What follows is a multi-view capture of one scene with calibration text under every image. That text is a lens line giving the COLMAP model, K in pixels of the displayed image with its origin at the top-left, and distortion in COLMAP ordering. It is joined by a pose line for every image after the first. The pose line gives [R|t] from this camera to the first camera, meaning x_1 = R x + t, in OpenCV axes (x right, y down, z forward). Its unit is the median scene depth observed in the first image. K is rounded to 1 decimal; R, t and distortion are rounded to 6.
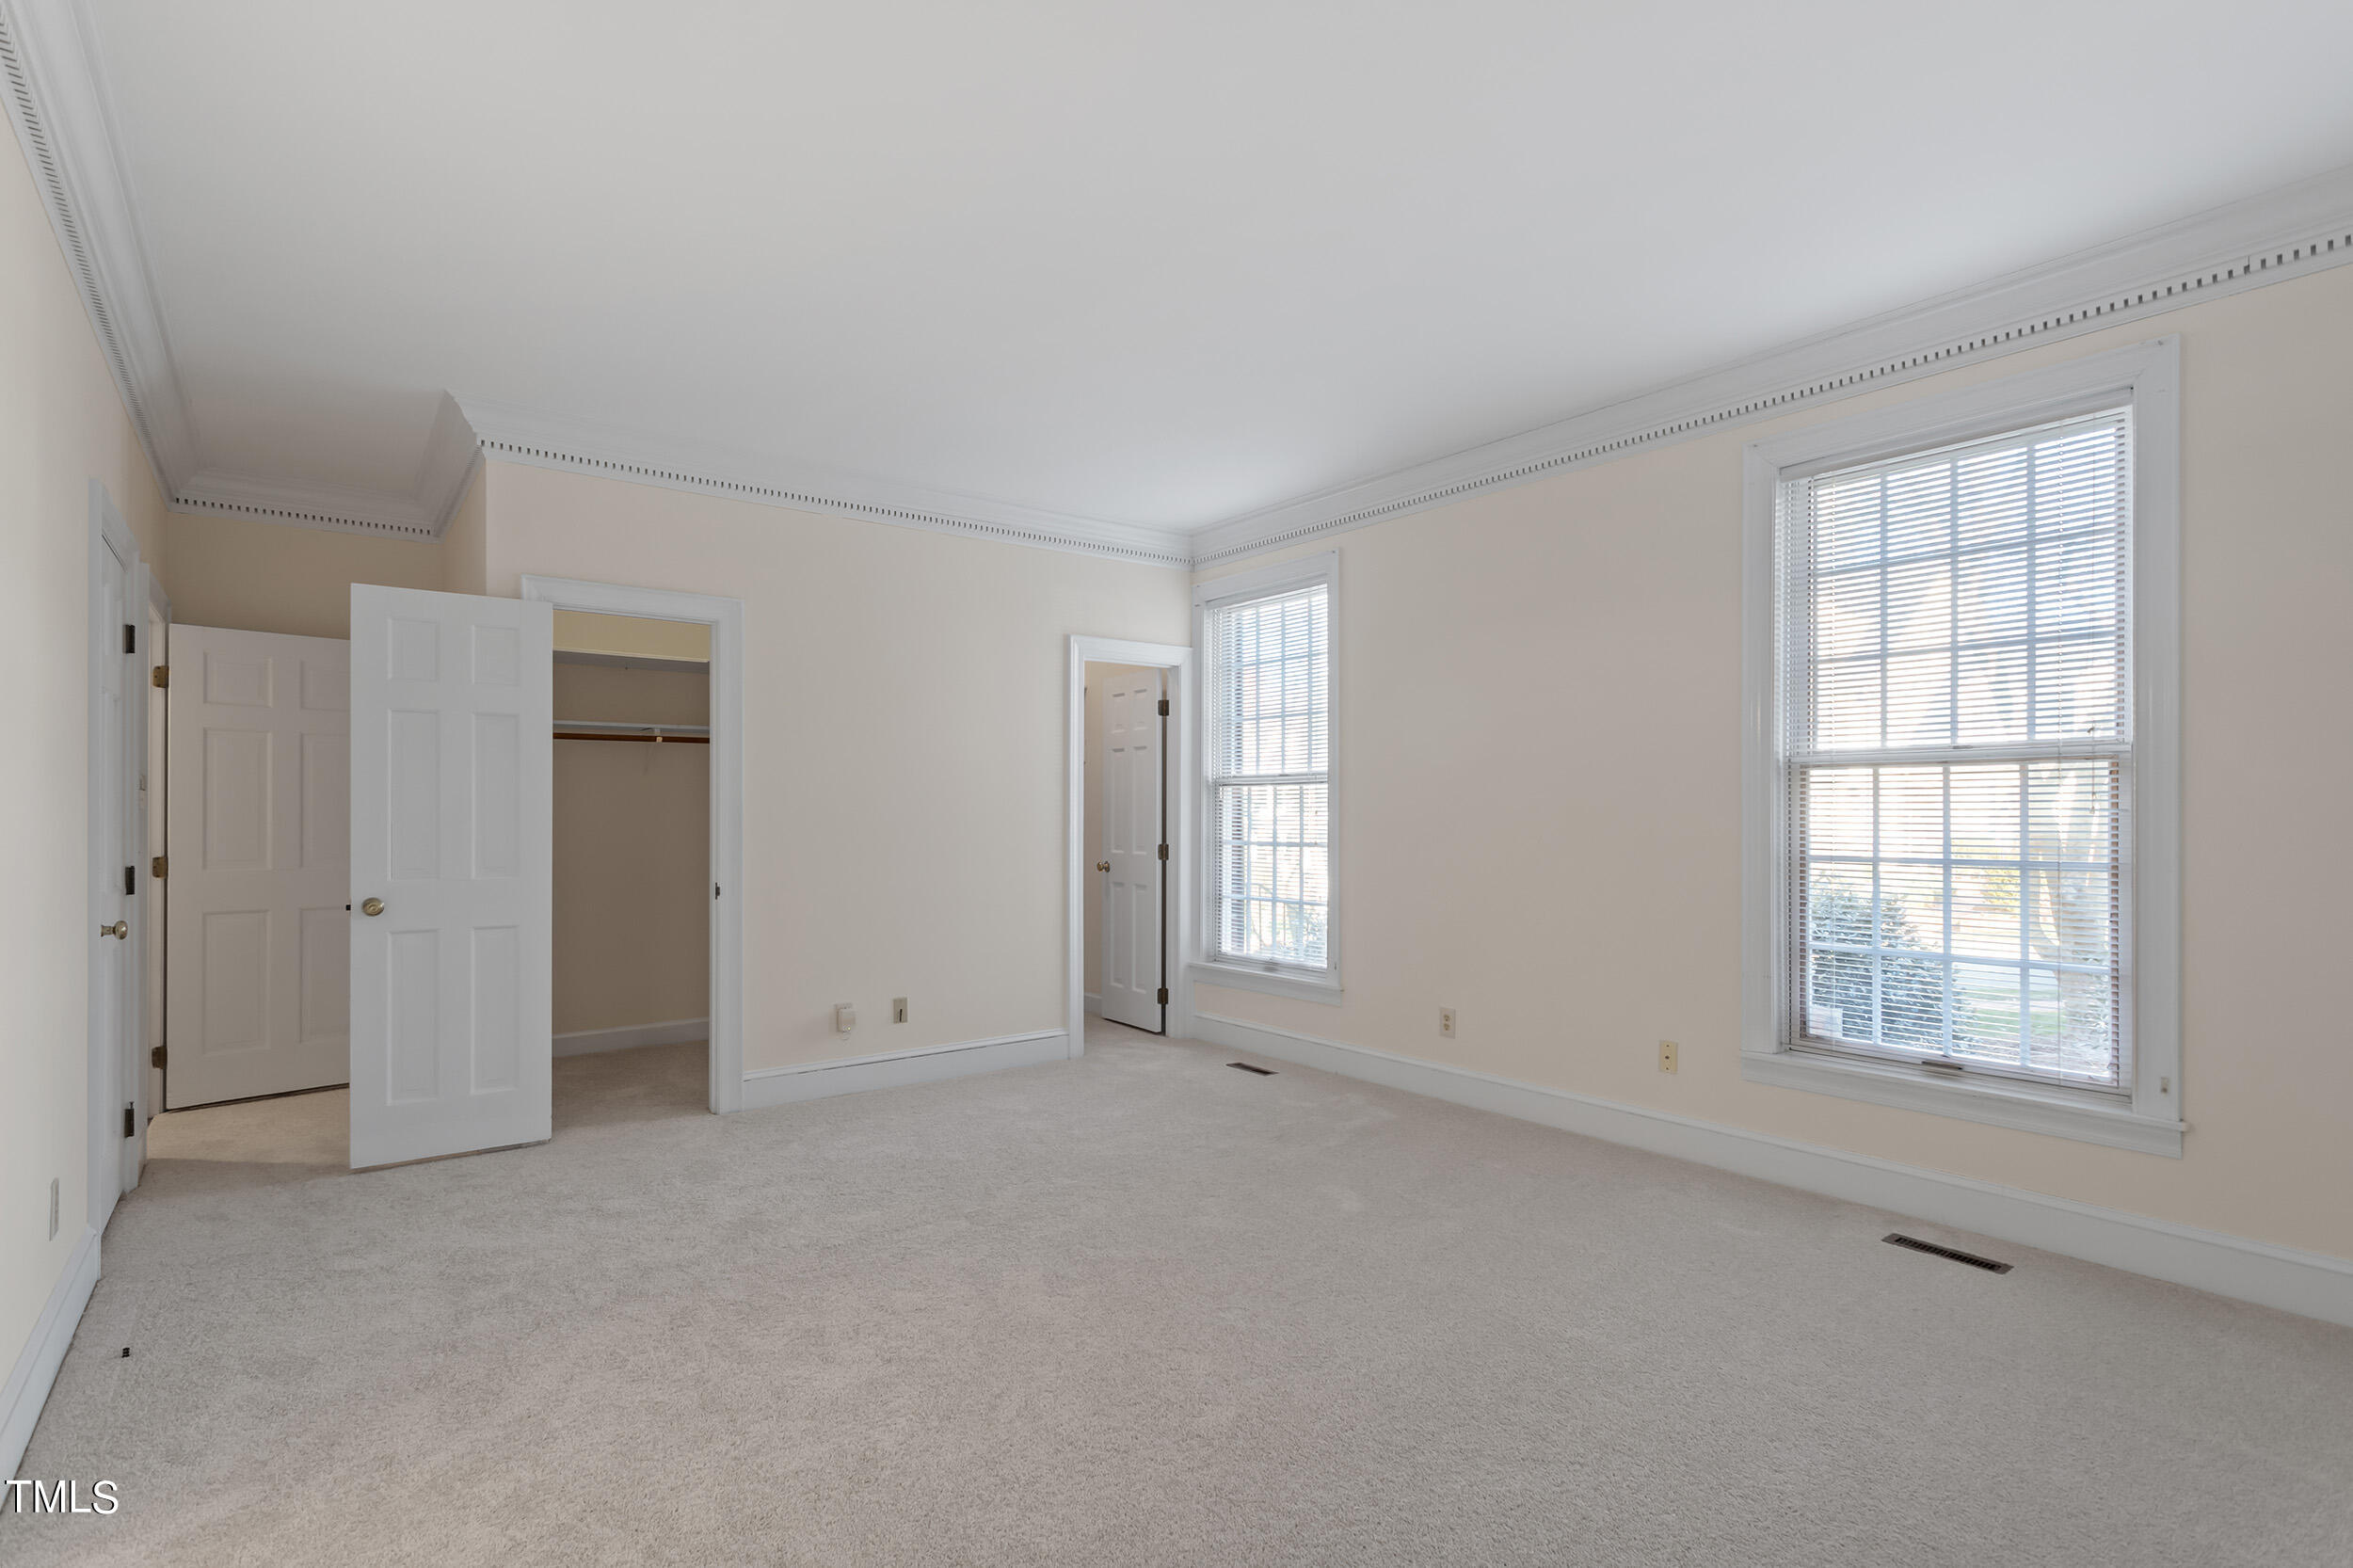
lens RADIAL K [[1135.7, 0, 1167.3], [0, 1135.7, 795.4], [0, 0, 1]] dist [0.010181, 0.000717]
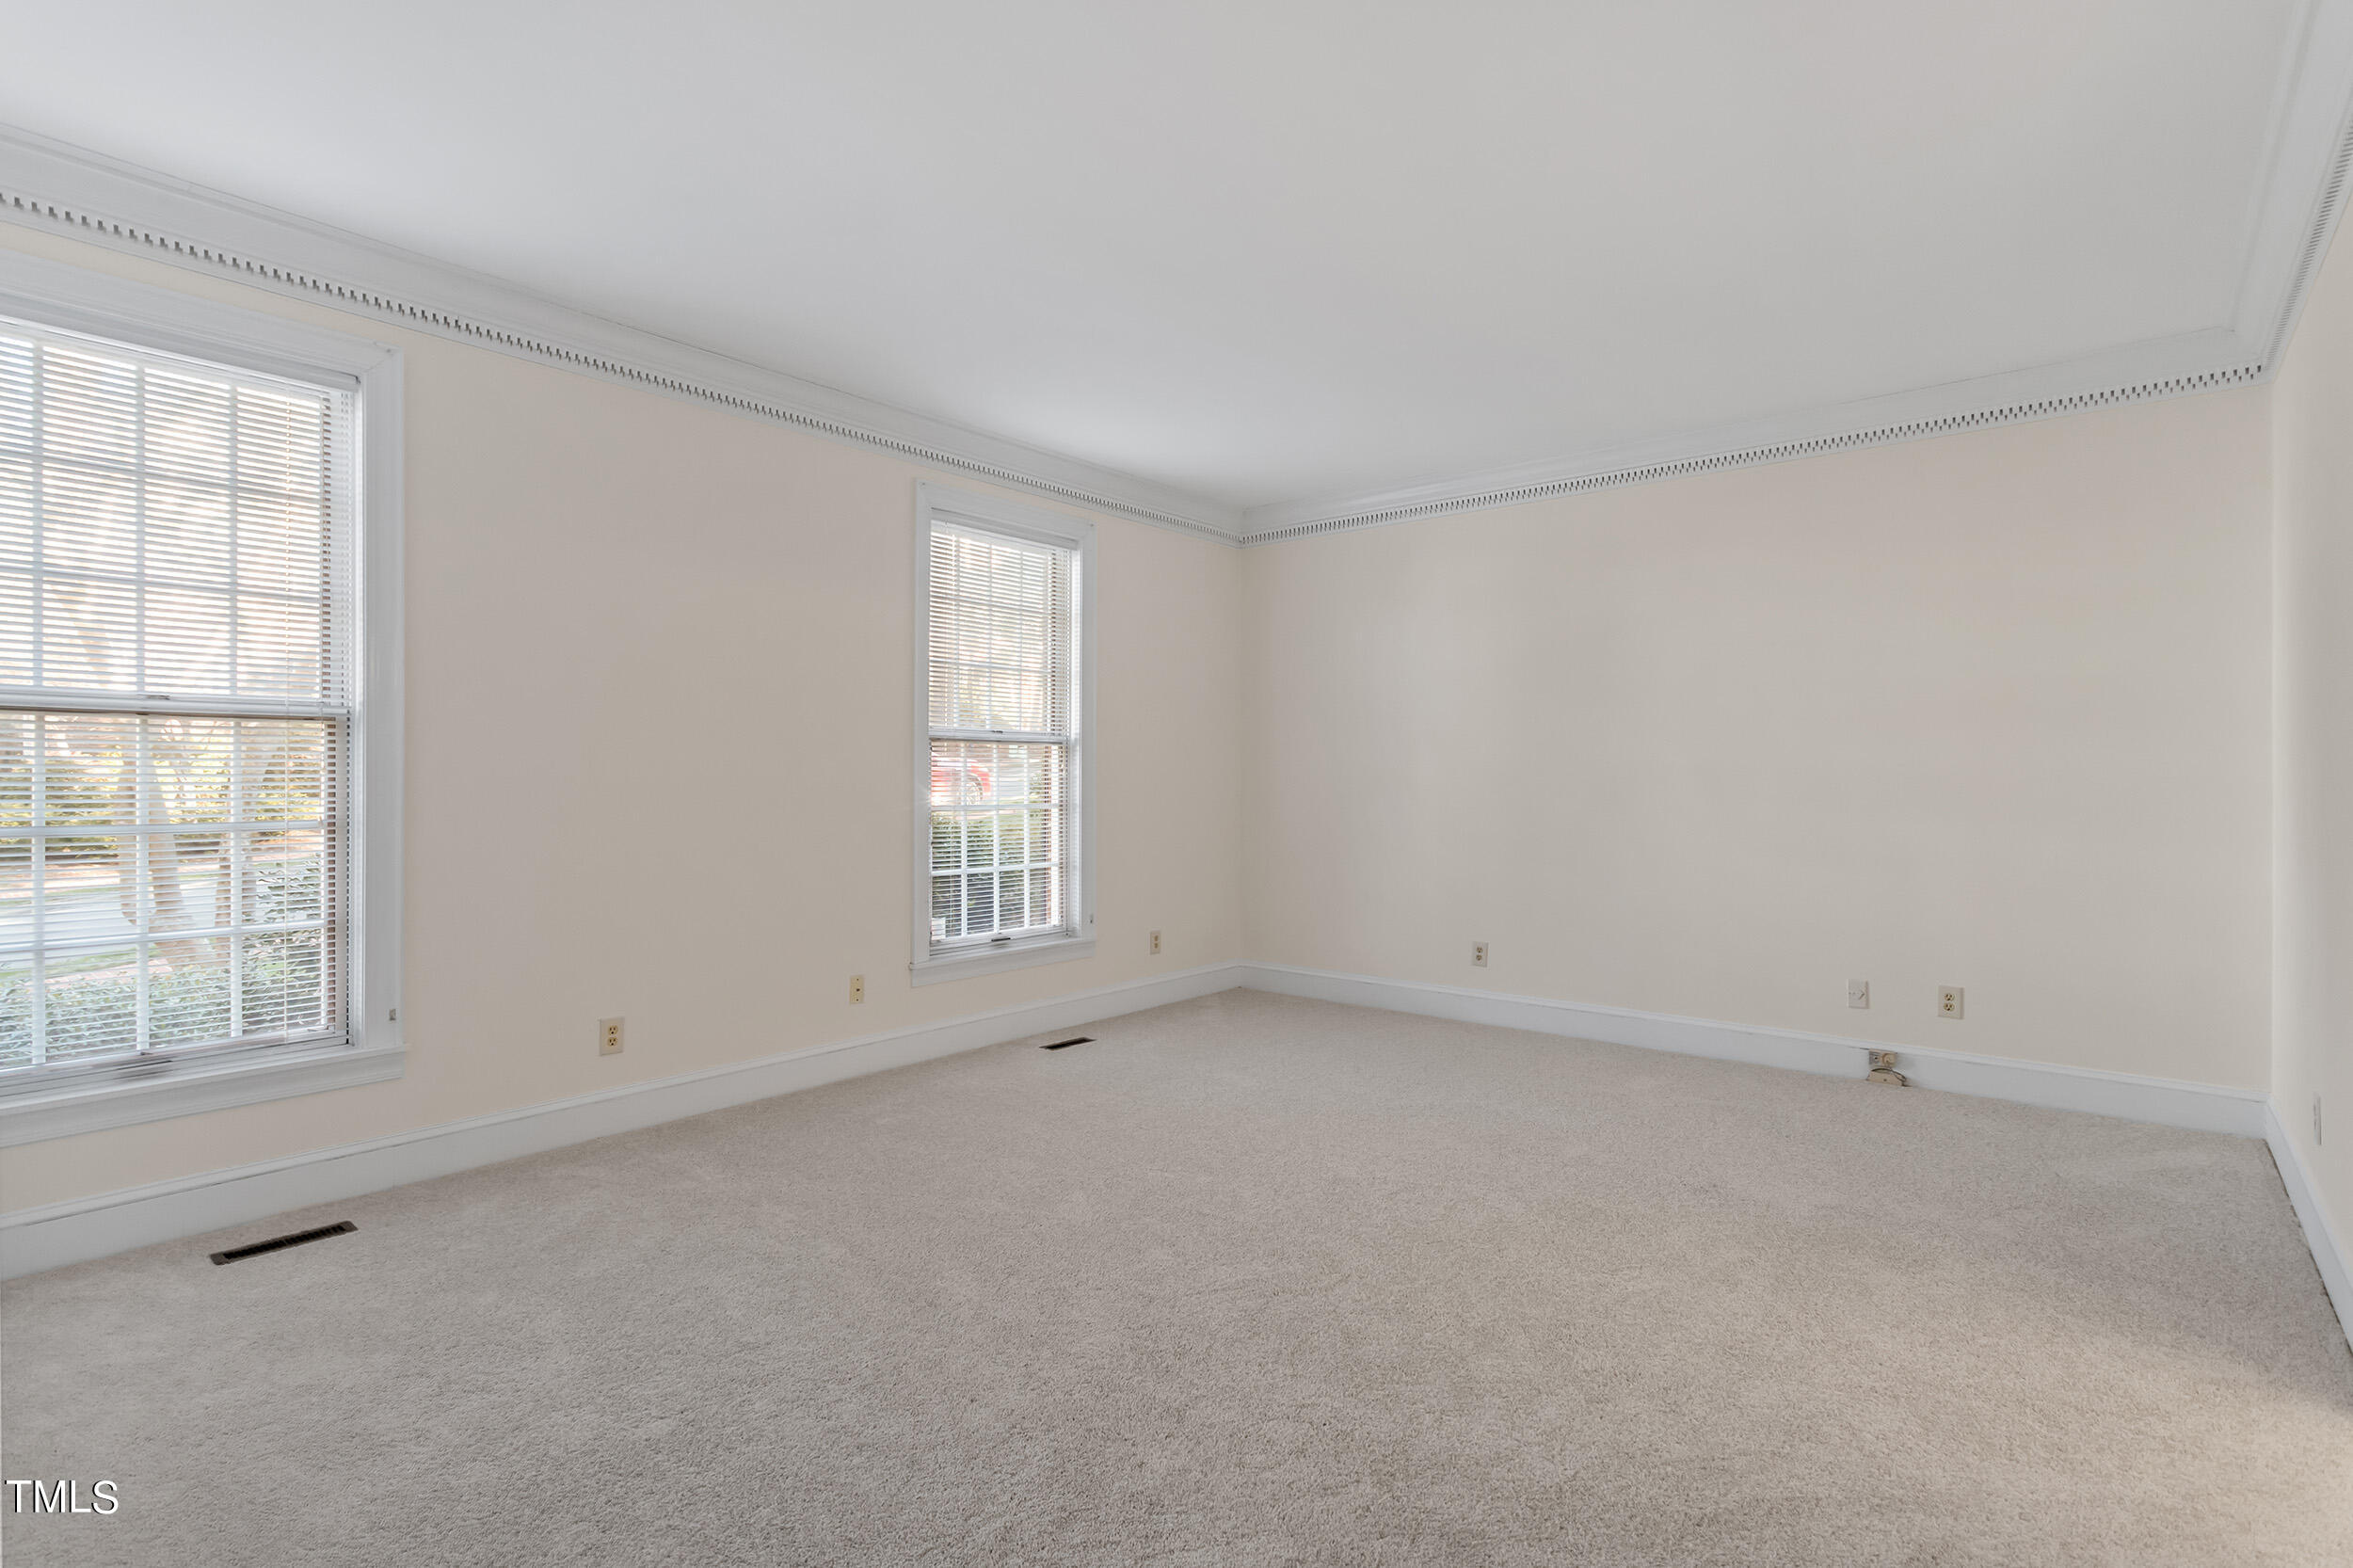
lens RADIAL K [[1135.7, 0, 1172.2], [0, 1135.7, 782.0], [0, 0, 1]] dist [0.010181, 0.000717]
pose [[-0.213826, -0.005108, 0.976858, -0.534460], [-0.019318, 0.999813, 0.000999, 0.012001], [-0.976681, -0.018657, -0.213885, 0.688481]]
